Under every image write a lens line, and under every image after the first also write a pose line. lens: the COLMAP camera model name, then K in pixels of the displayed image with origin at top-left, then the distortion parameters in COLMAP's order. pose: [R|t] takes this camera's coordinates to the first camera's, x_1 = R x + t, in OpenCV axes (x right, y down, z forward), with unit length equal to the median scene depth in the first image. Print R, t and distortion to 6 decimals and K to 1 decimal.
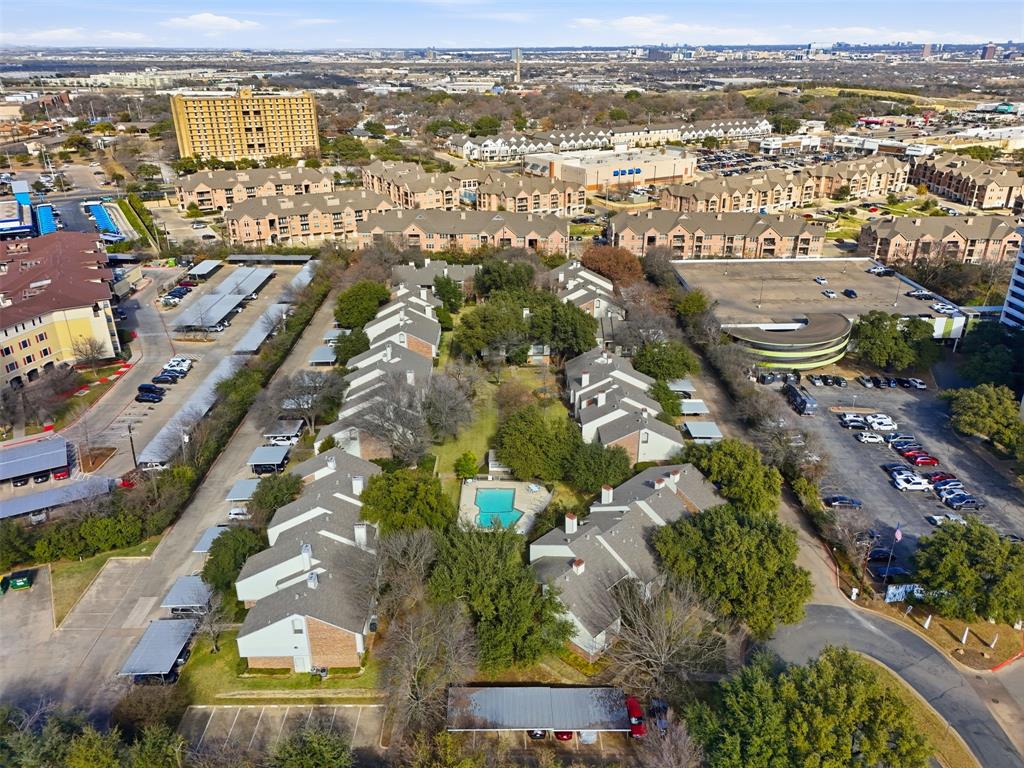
lens RADIAL K [[742.3, 0, 514.8], [0, 742.3, 384.2], [0, 0, 1]] dist [0.070931, -0.073557]
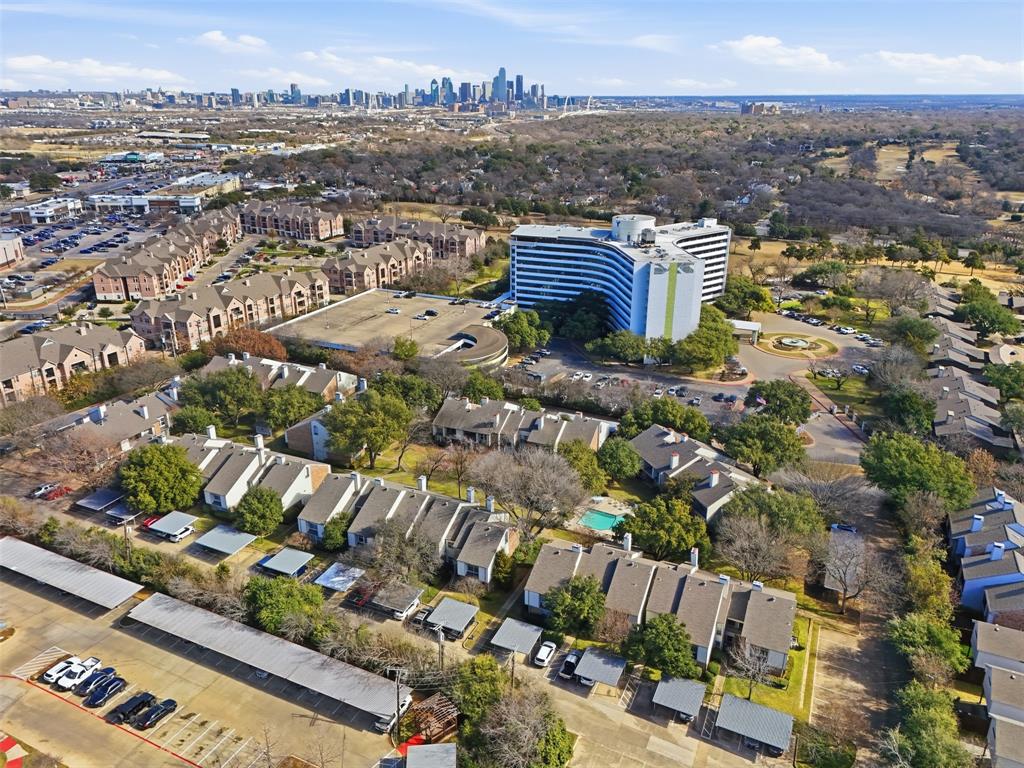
lens RADIAL K [[742.3, 0, 514.8], [0, 742.3, 384.2], [0, 0, 1]] dist [0.070931, -0.073557]
pose [[0.420913, -0.323491, 0.847458, -0.384471], [0.367927, 0.914832, 0.166468, -0.108145], [-0.829133, 0.241734, 0.504086, 0.180002]]
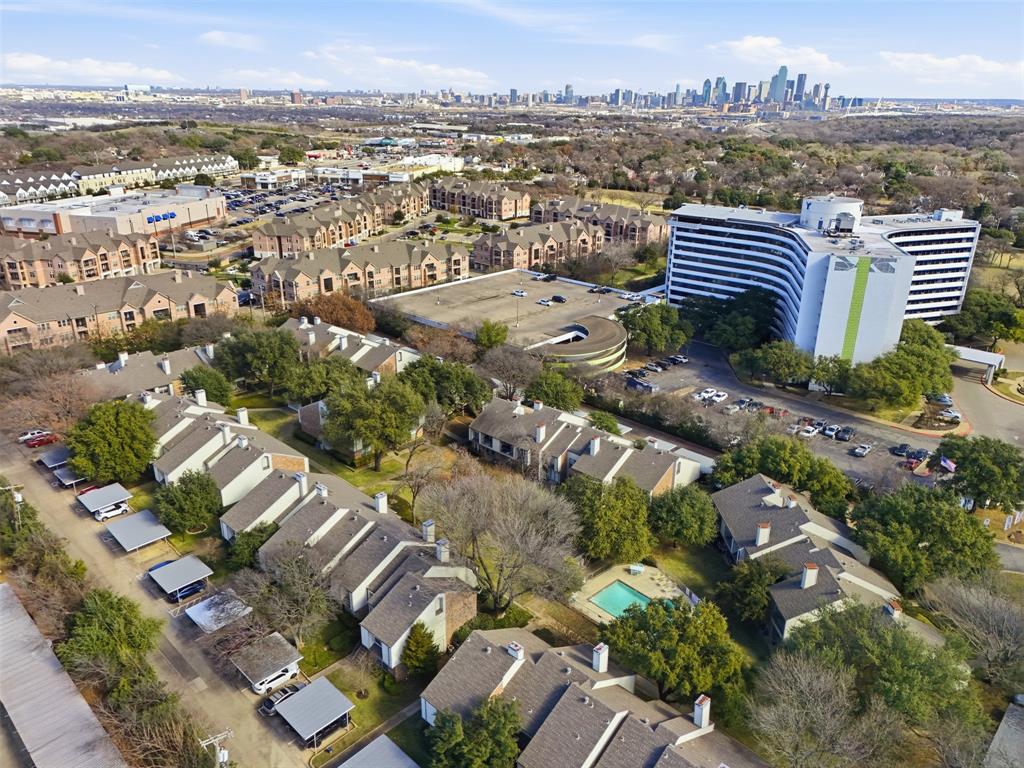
lens RADIAL K [[742.3, 0, 514.8], [0, 742.3, 384.2], [0, 0, 1]] dist [0.070931, -0.073557]
pose [[0.697314, -0.247417, 0.672710, -0.225119], [0.279529, 0.958093, 0.062625, -0.056761], [-0.660013, 0.144372, 0.737251, 0.174122]]
